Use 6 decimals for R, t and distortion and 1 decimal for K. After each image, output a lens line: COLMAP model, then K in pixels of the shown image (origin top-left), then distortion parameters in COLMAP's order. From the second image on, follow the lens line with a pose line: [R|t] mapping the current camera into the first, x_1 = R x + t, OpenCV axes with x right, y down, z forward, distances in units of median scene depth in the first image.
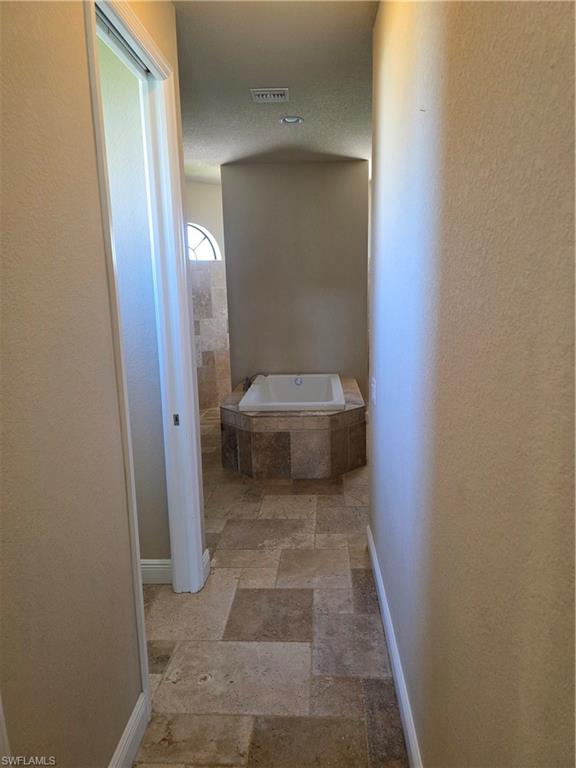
lens RADIAL K [[522.5, 0, 288.9], [0, 522.5, 385.4], [0, 0, 1]] dist [0.086083, -0.082526]
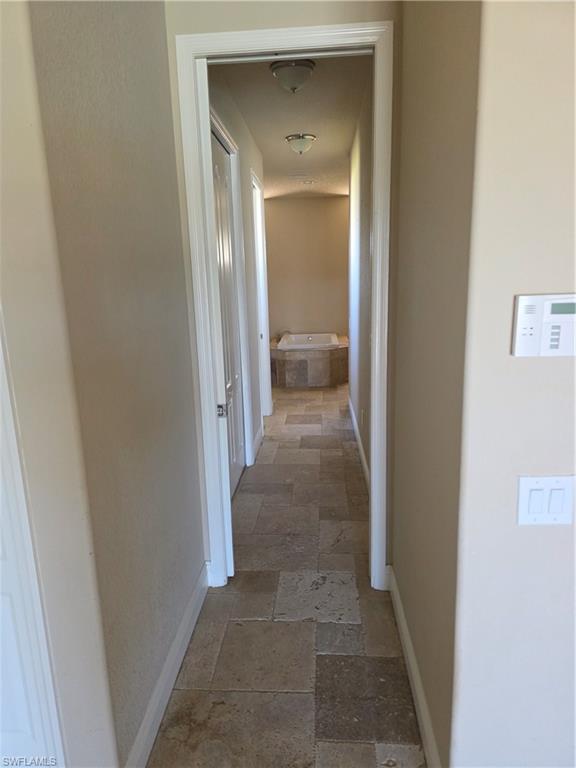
lens RADIAL K [[522.5, 0, 288.9], [0, 522.5, 385.4], [0, 0, 1]] dist [0.086083, -0.082526]
pose [[0.999998, -0.000081, -0.001805, -0.058170], [0.000102, 0.999932, 0.011667, 0.158075], [0.001804, -0.011667, 0.999930, -0.791682]]
